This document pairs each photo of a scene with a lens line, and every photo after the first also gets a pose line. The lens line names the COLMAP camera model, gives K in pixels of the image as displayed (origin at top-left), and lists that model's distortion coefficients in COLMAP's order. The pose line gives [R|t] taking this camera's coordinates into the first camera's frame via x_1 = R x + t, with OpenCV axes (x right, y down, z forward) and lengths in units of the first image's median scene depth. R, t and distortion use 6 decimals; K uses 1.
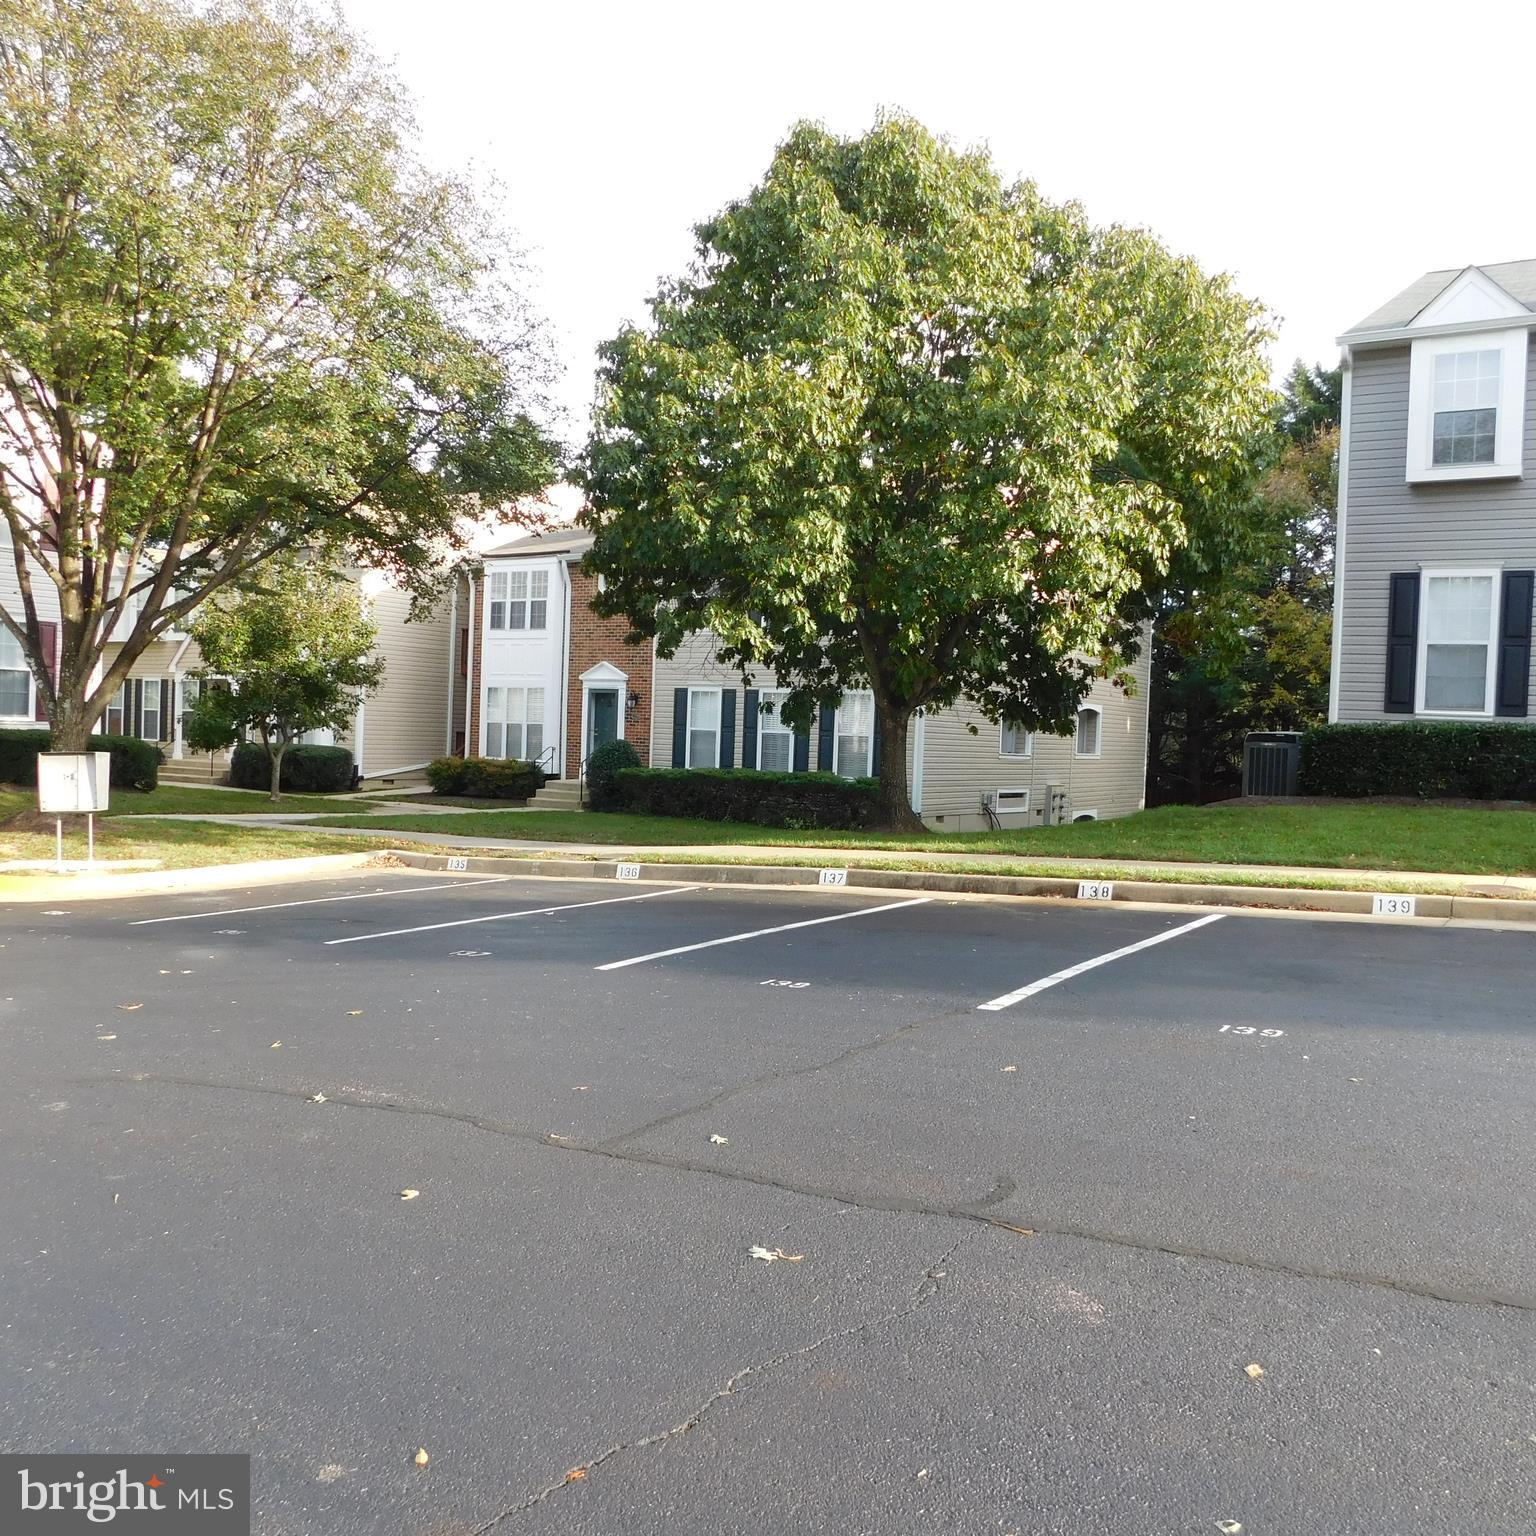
lens RADIAL K [[1350.5, 0, 761.4], [0, 1350.5, 761.2], [0, 0, 1]] dist [-0.075779, 0.061875]
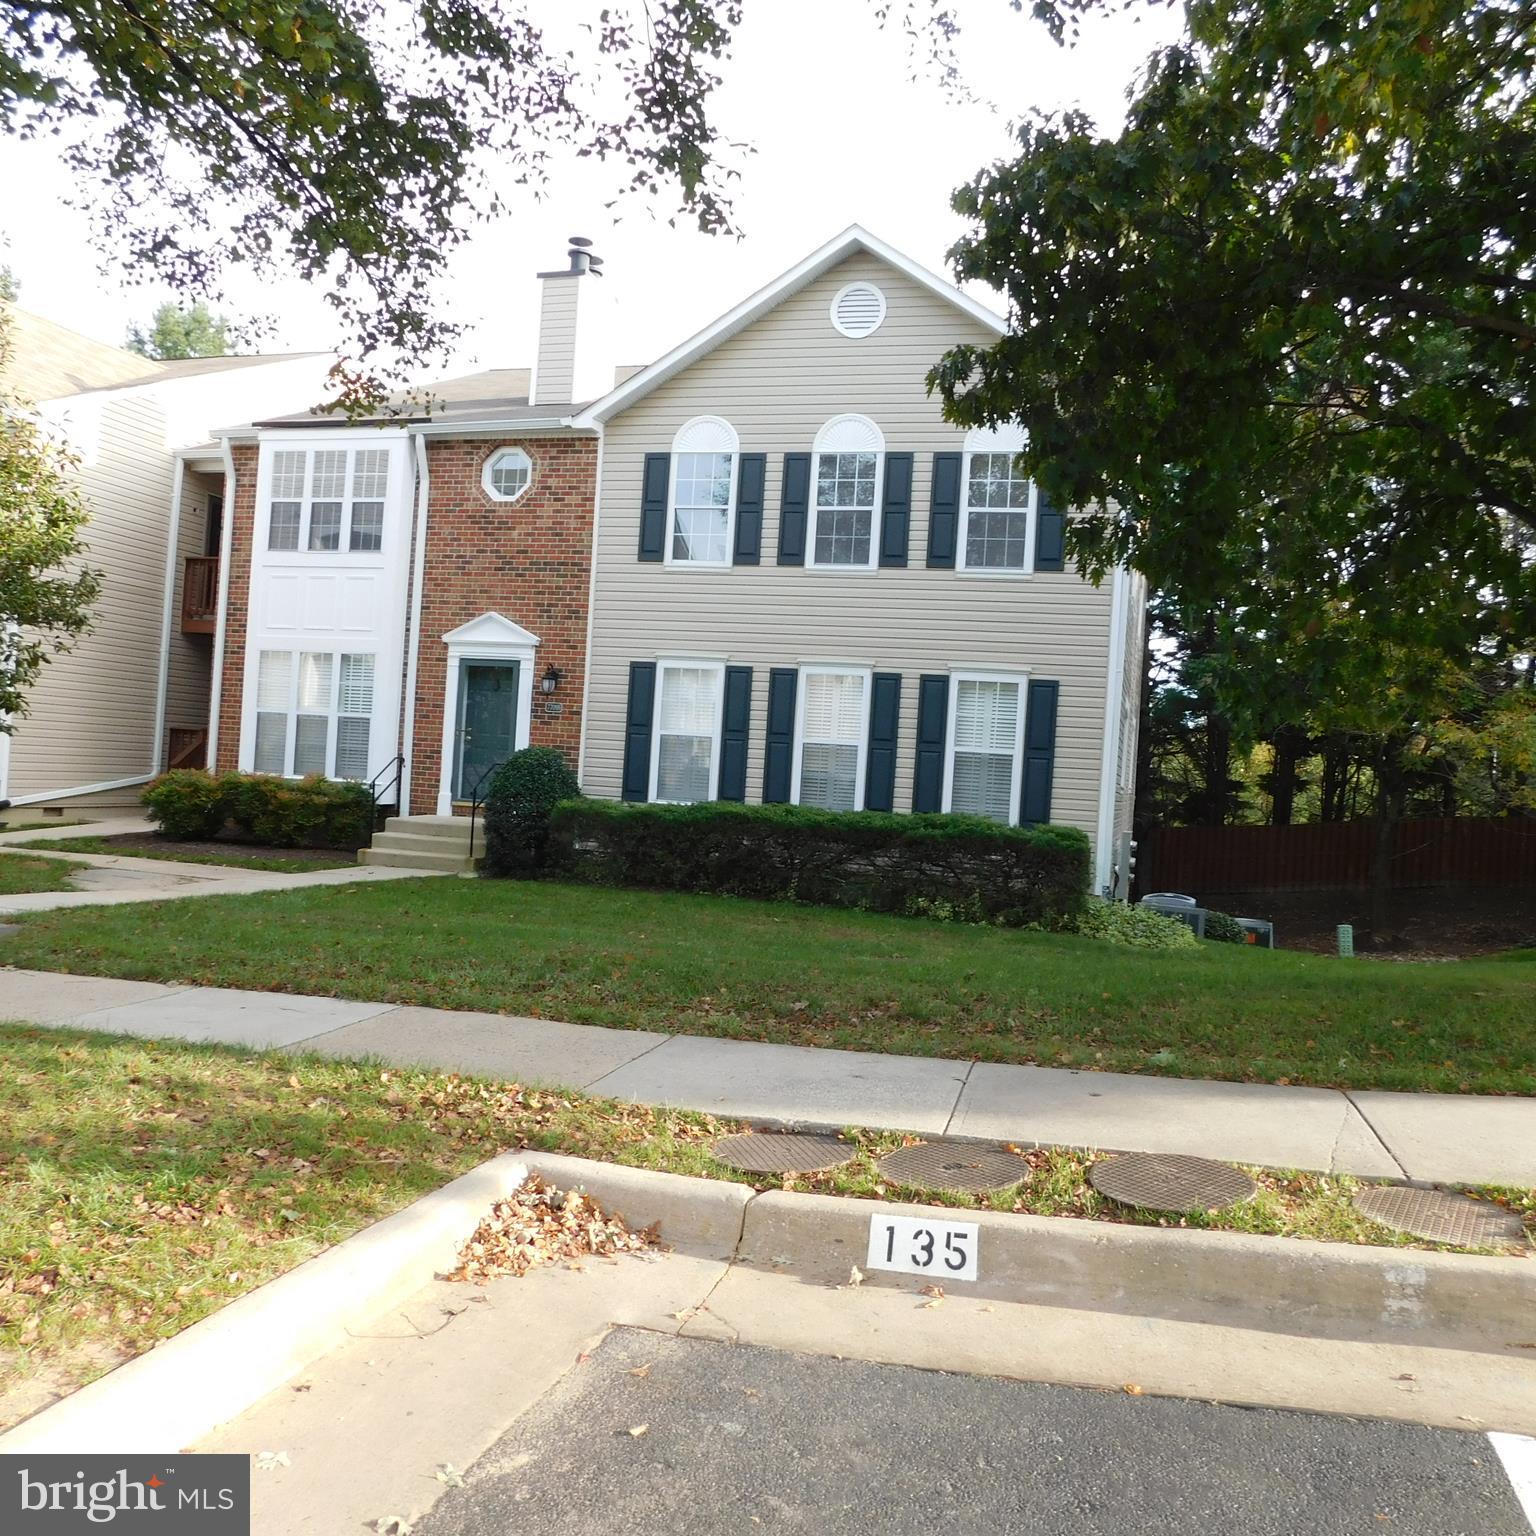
lens RADIAL K [[1350.5, 0, 761.4], [0, 1350.5, 761.2], [0, 0, 1]] dist [-0.075779, 0.061875]
pose [[0.955435, 0.026917, 0.293972, -0.171590], [-0.021880, 0.999552, -0.020409, -0.000904], [-0.294390, 0.013067, 0.955596, 0.409647]]
